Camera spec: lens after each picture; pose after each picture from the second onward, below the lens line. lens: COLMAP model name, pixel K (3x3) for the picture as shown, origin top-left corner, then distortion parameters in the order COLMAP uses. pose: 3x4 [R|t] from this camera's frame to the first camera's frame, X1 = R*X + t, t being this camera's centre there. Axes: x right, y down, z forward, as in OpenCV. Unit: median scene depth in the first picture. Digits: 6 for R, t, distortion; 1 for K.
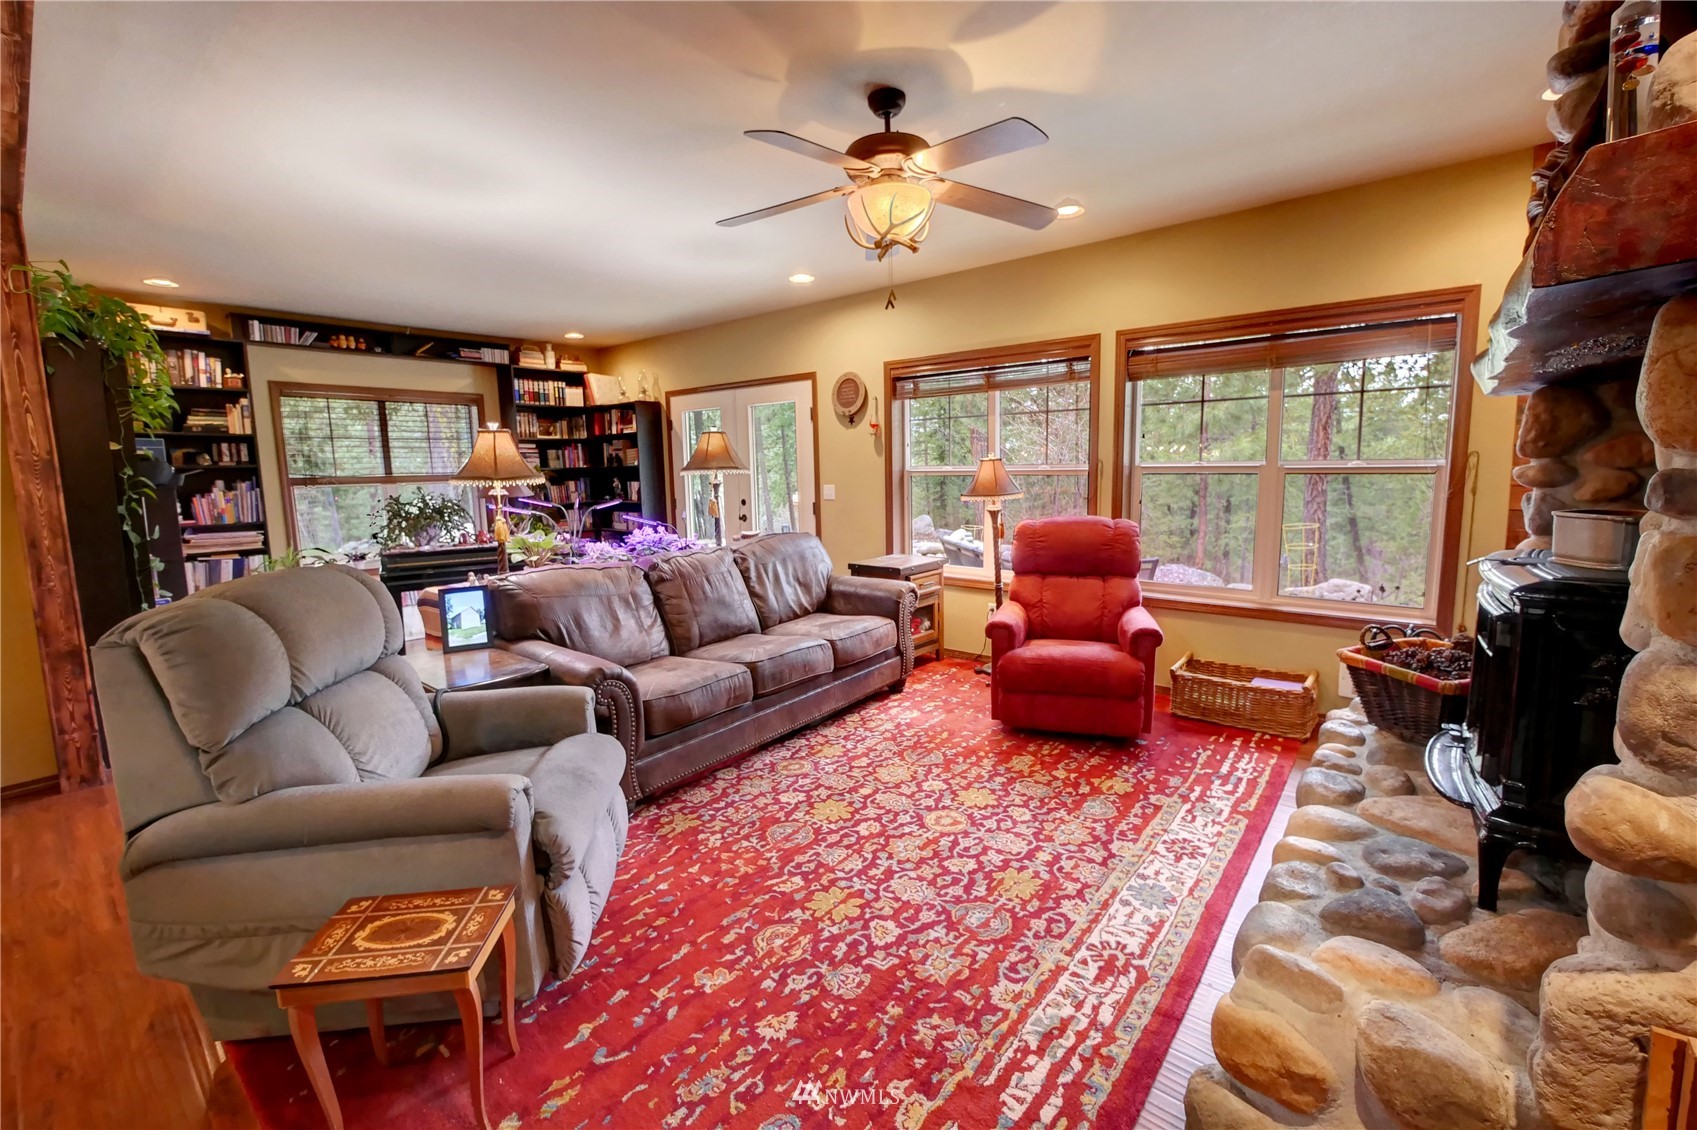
lens RADIAL K [[709.9, 0, 857.3], [0, 709.9, 551.3], [0, 0, 1]] dist [-0.001034, -0.000105]
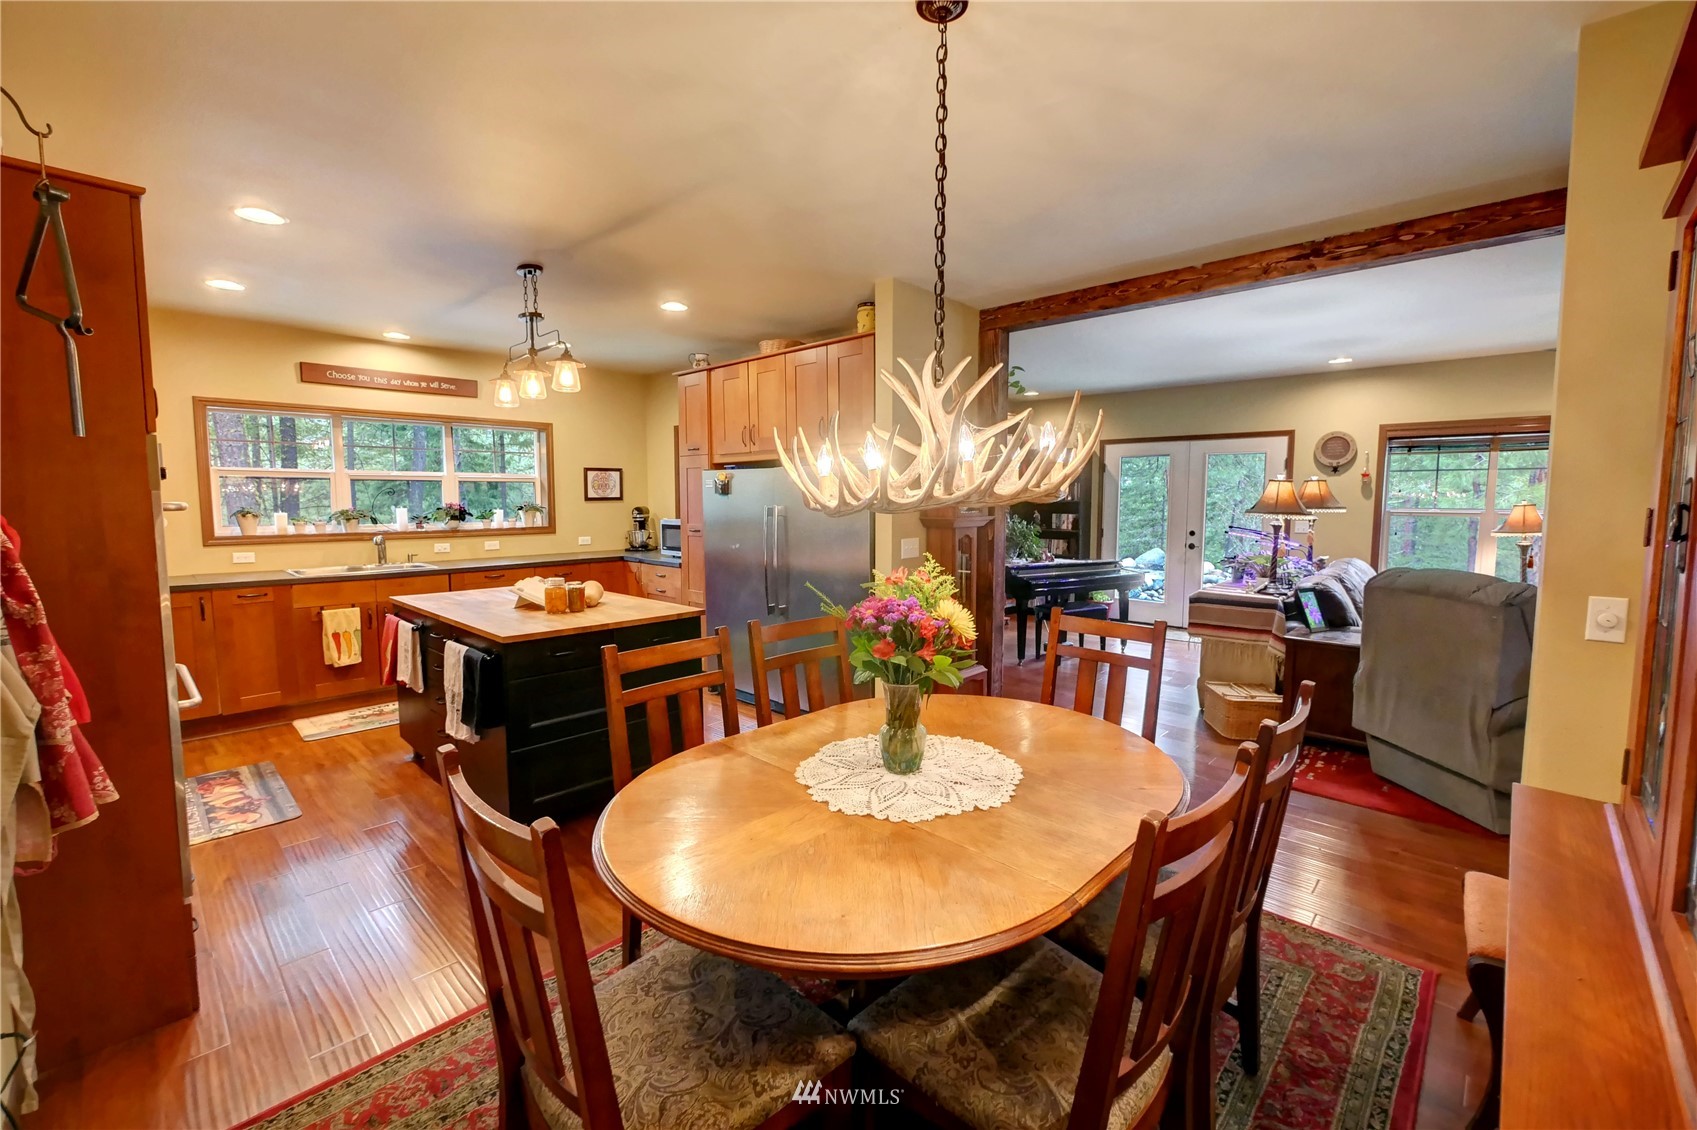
lens RADIAL K [[693.5, 0, 845.1], [0, 693.5, 556.0], [0, 0, 1]] dist [-0.002117, -0.000225]
pose [[0.997869, 0.027228, -0.059299, -1.248340], [-0.029467, 0.998873, -0.037213, 0.056986], [0.058219, 0.038881, 0.997546, -0.398407]]
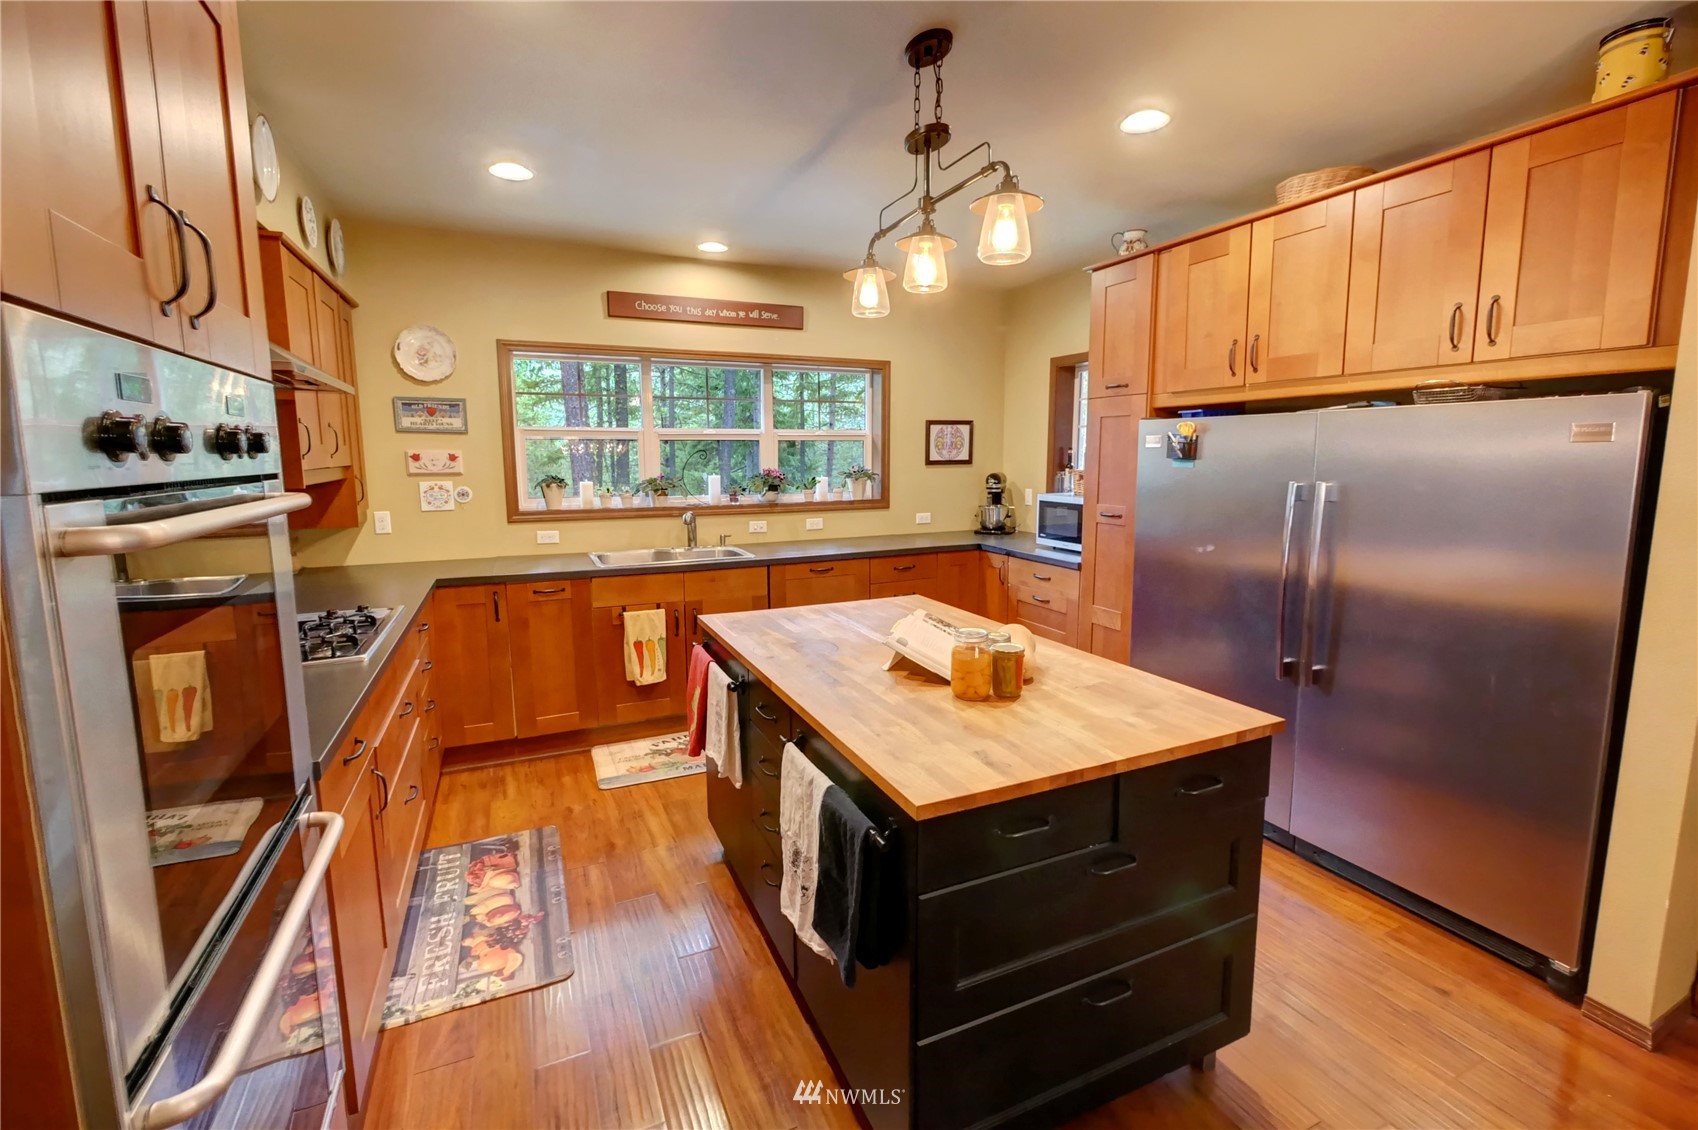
lens RADIAL K [[728.5, 0, 858.4], [0, 728.5, 549.9], [0, 0, 1]] dist [-0.000043, 0.000115]
pose [[0.907590, 0.074542, -0.413187, -1.574076], [-0.068628, 0.997216, 0.029159, -0.004915], [0.414211, 0.001892, 0.910179, 0.038012]]
